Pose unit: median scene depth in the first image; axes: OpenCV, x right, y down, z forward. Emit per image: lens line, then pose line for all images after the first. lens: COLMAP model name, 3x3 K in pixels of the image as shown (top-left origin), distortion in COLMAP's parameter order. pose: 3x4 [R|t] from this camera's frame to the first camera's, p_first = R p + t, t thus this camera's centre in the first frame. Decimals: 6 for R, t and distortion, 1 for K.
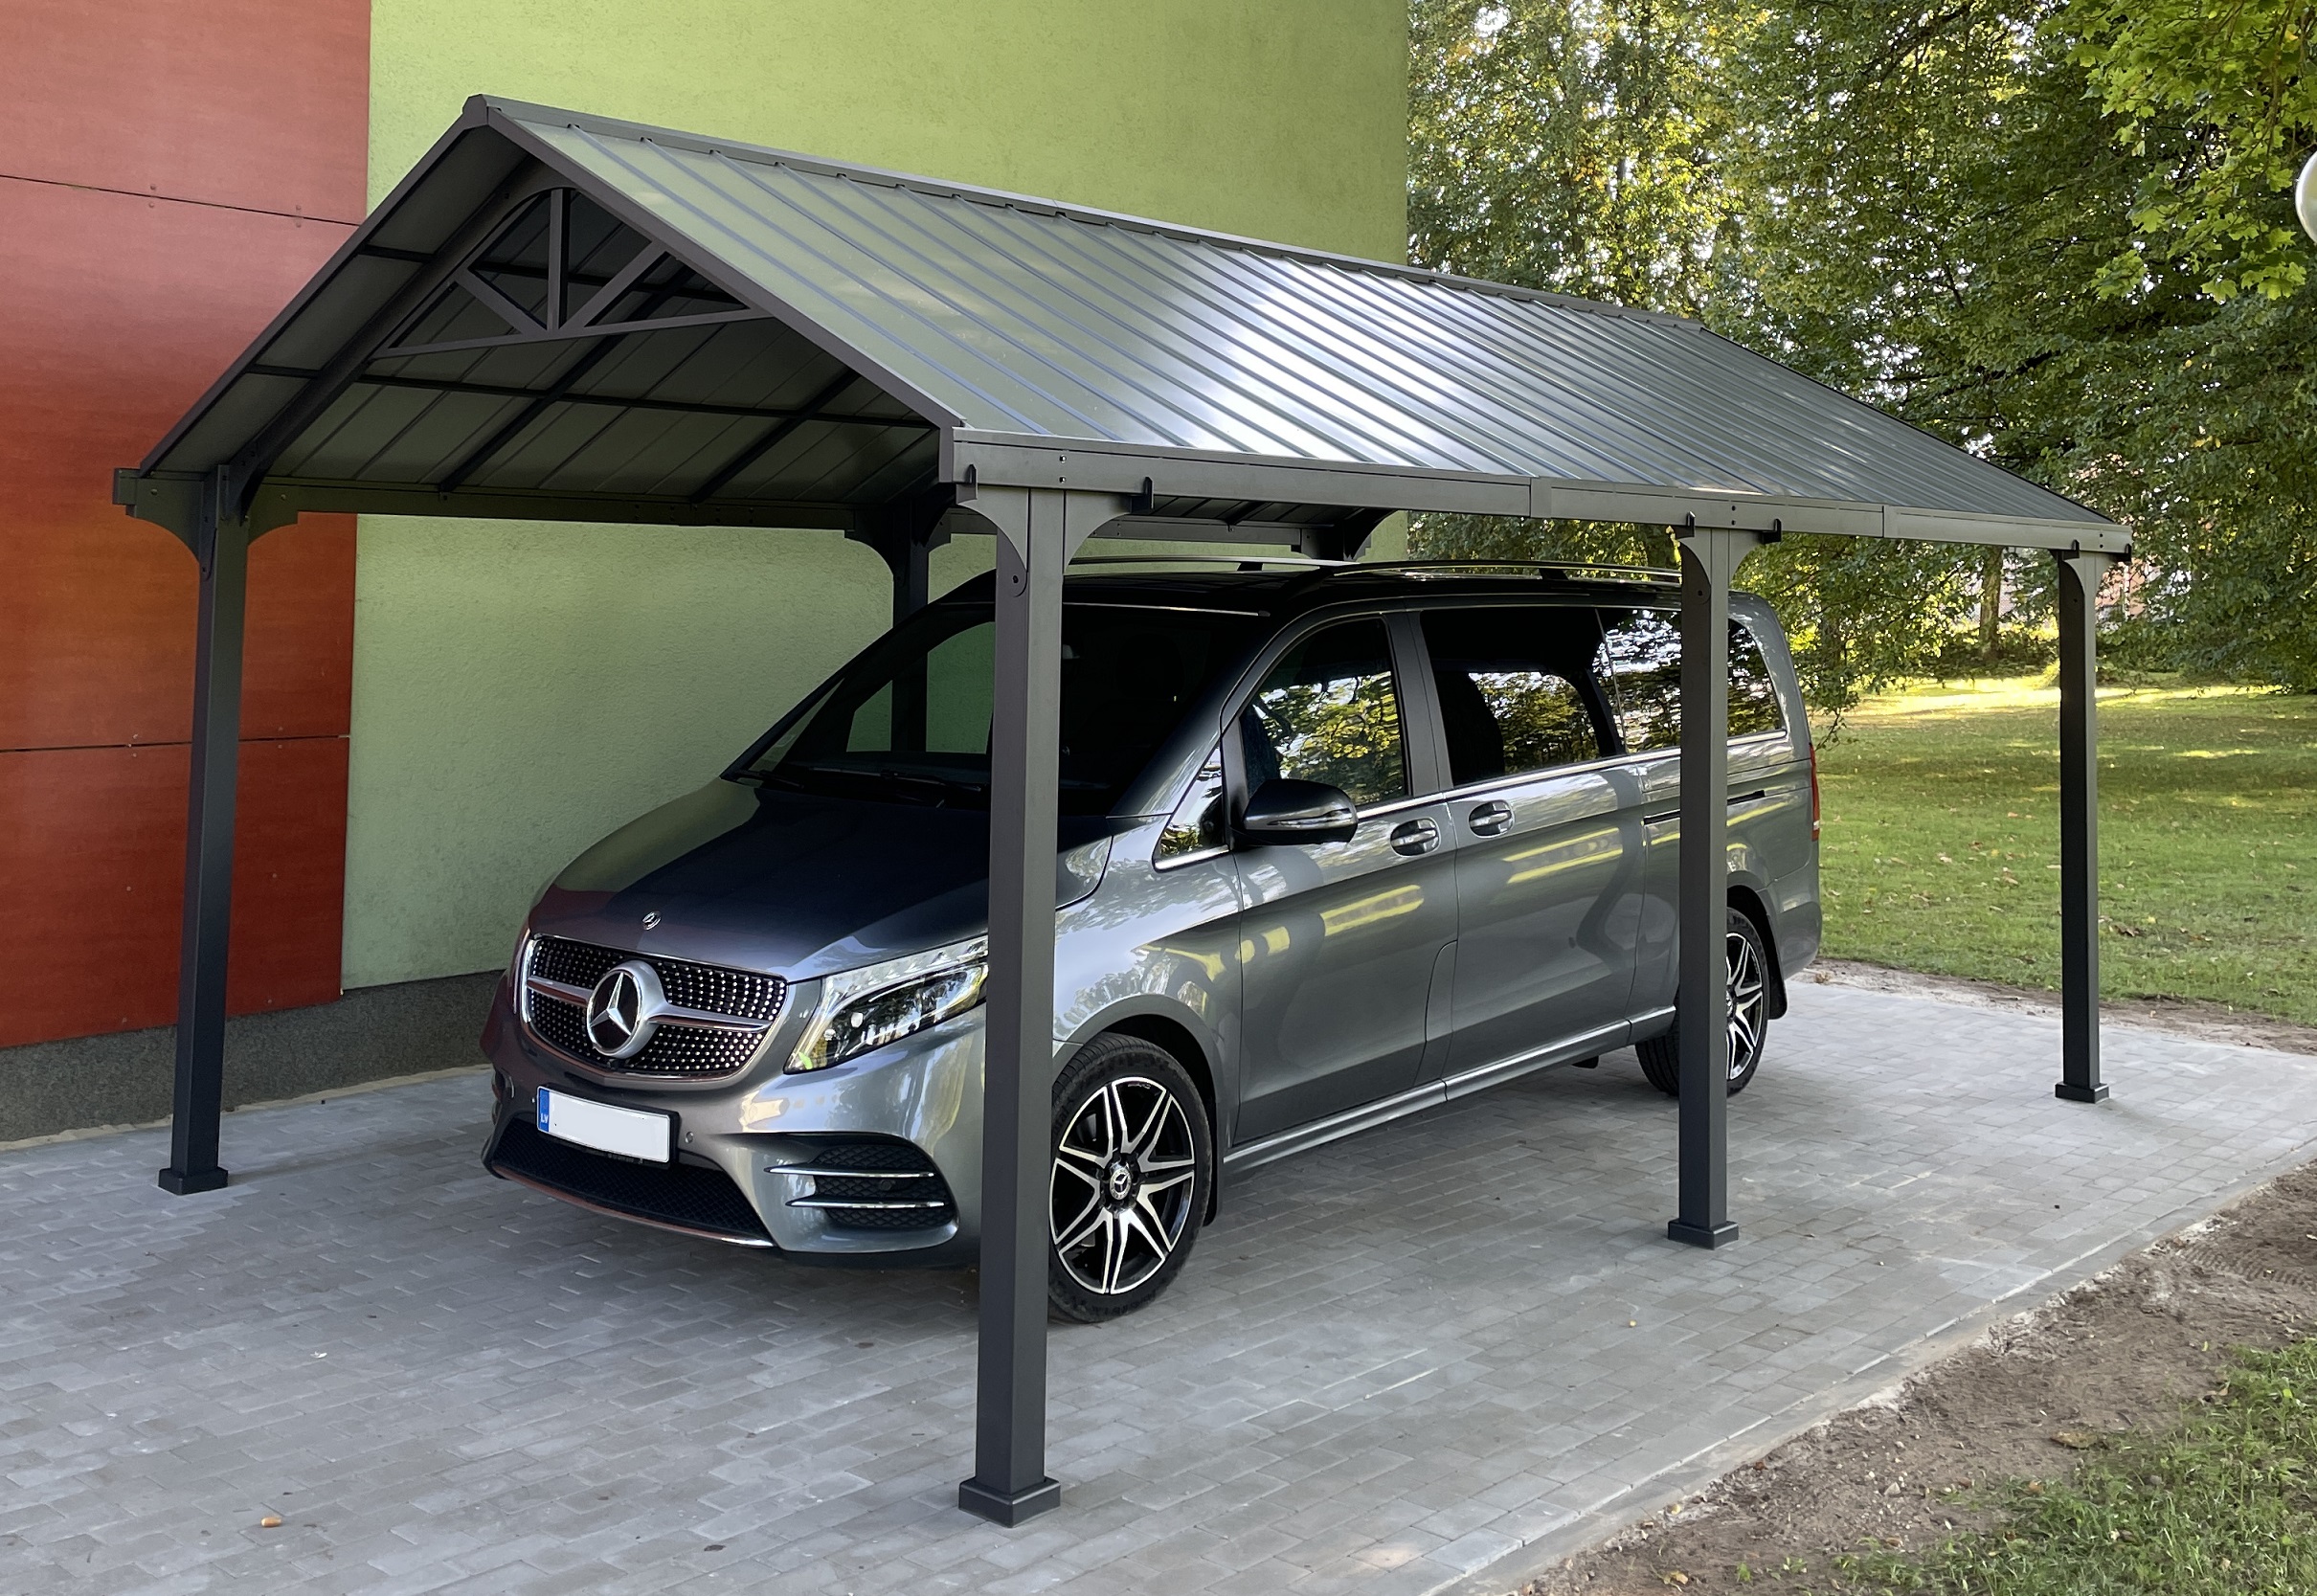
lens RADIAL K [[2309.7, 0, 1144.7], [0, 2309.7, 445.3], [0, 0, 1]] dist [0.085207, -0.105545]
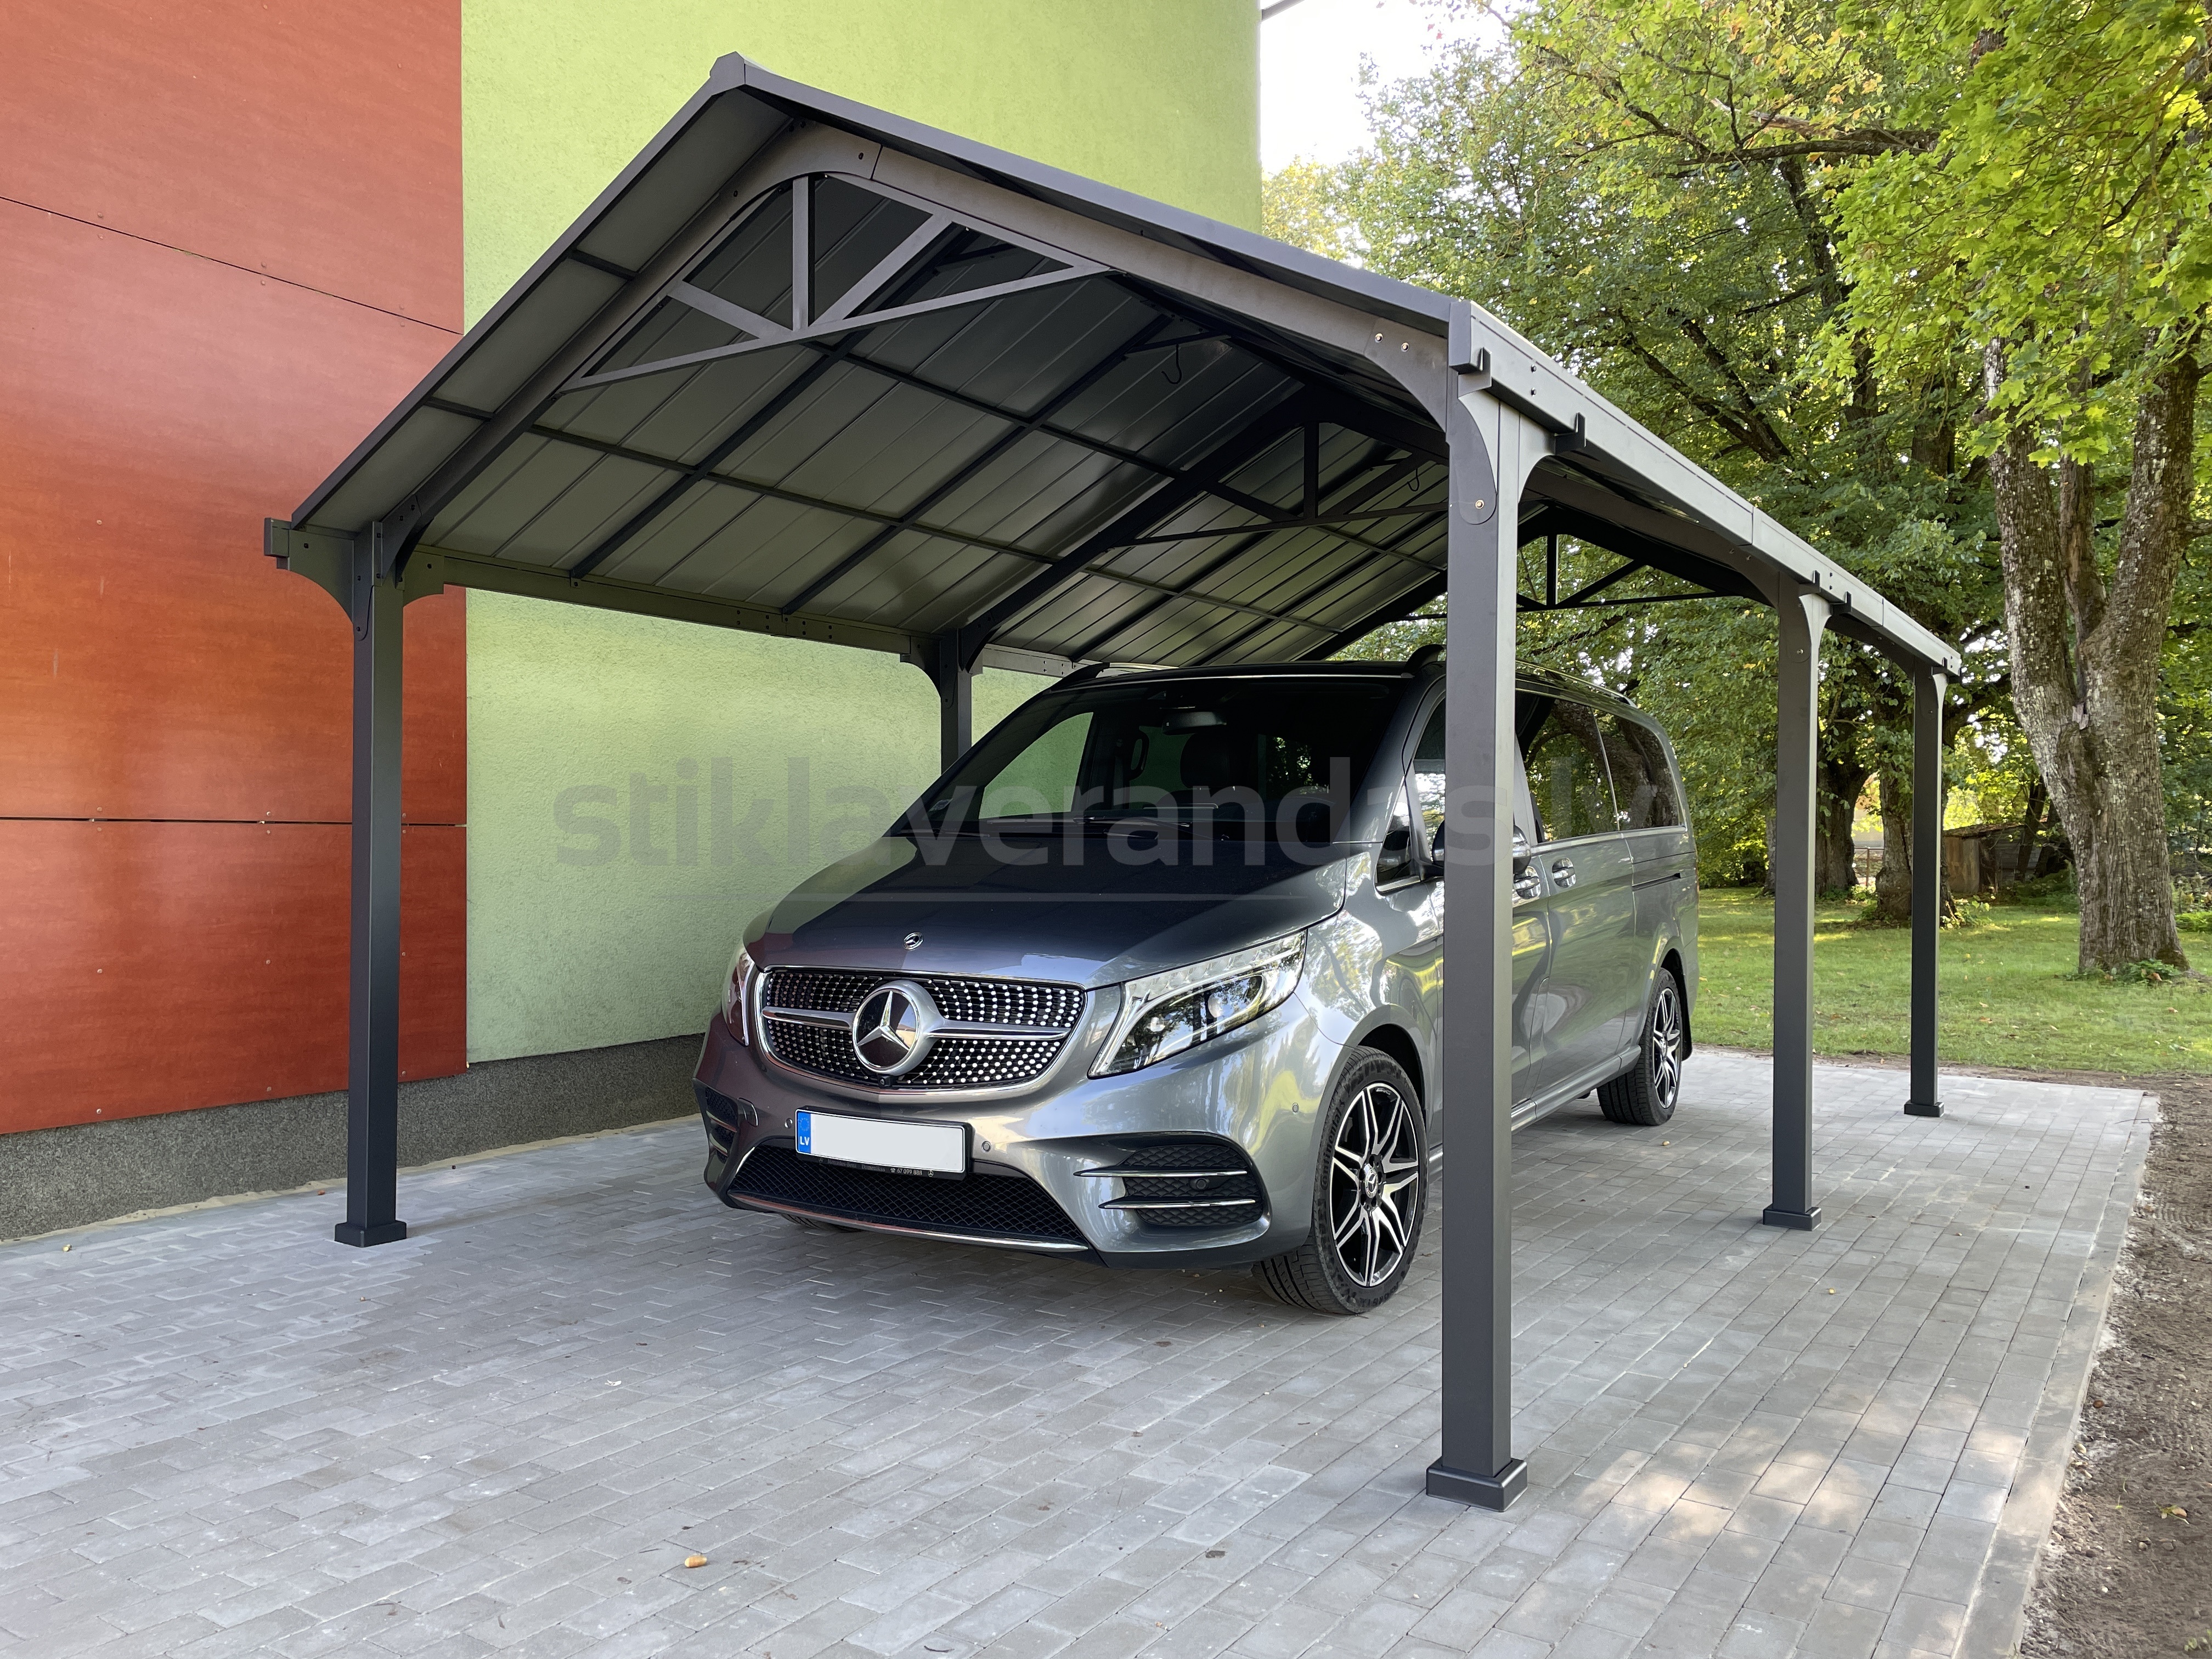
lens RADIAL K [[1660.1, 0, 1097.3], [0, 1660.1, 842.6], [0, 0, 1]] dist [0.090847, -0.115183]
pose [[0.988430, -0.009746, 0.151361, -0.246009], [0.000417, 0.998104, 0.061545, 0.121038], [-0.151674, -0.060770, 0.986561, 0.295959]]
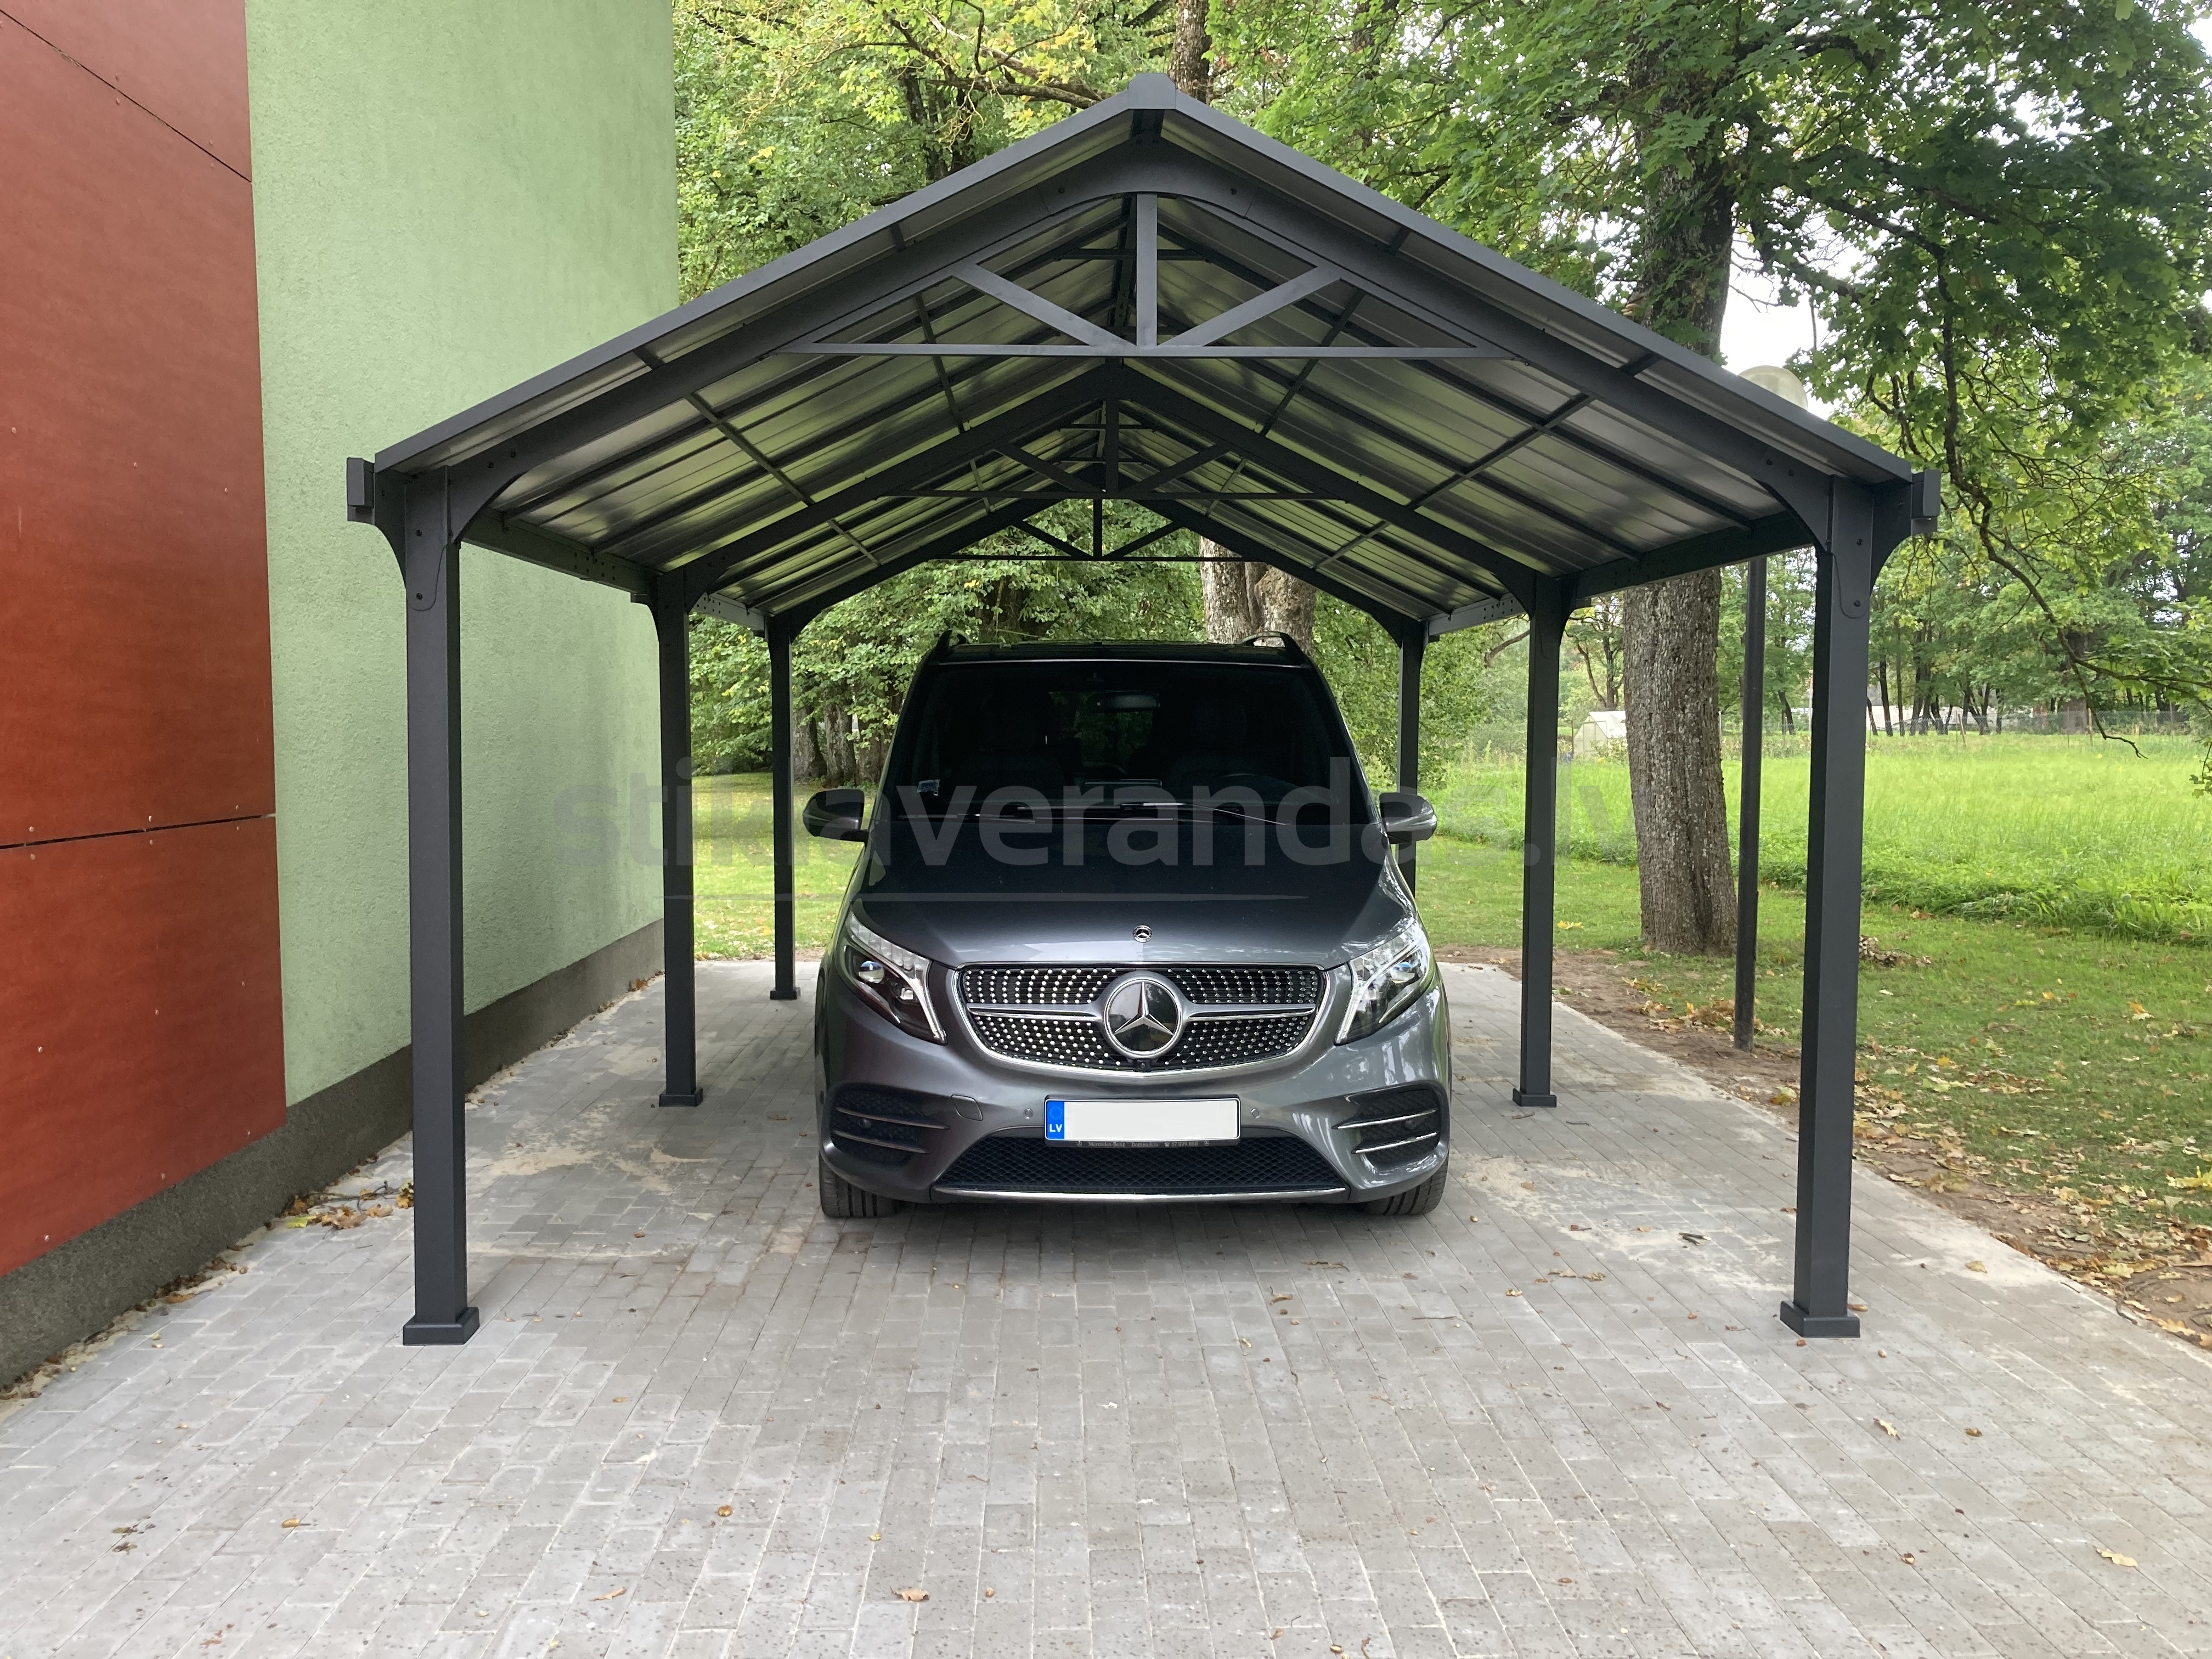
lens RADIAL K [[1803.4, 0, 1097.3], [0, 1803.4, 837.5], [0, 0, 1]] dist [0.009749, 0.012064]
pose [[0.721000, -0.056745, 0.690608, -0.808838], [-0.033663, 0.992596, 0.116702, 0.066856], [-0.692117, -0.107390, 0.713752, 0.474078]]
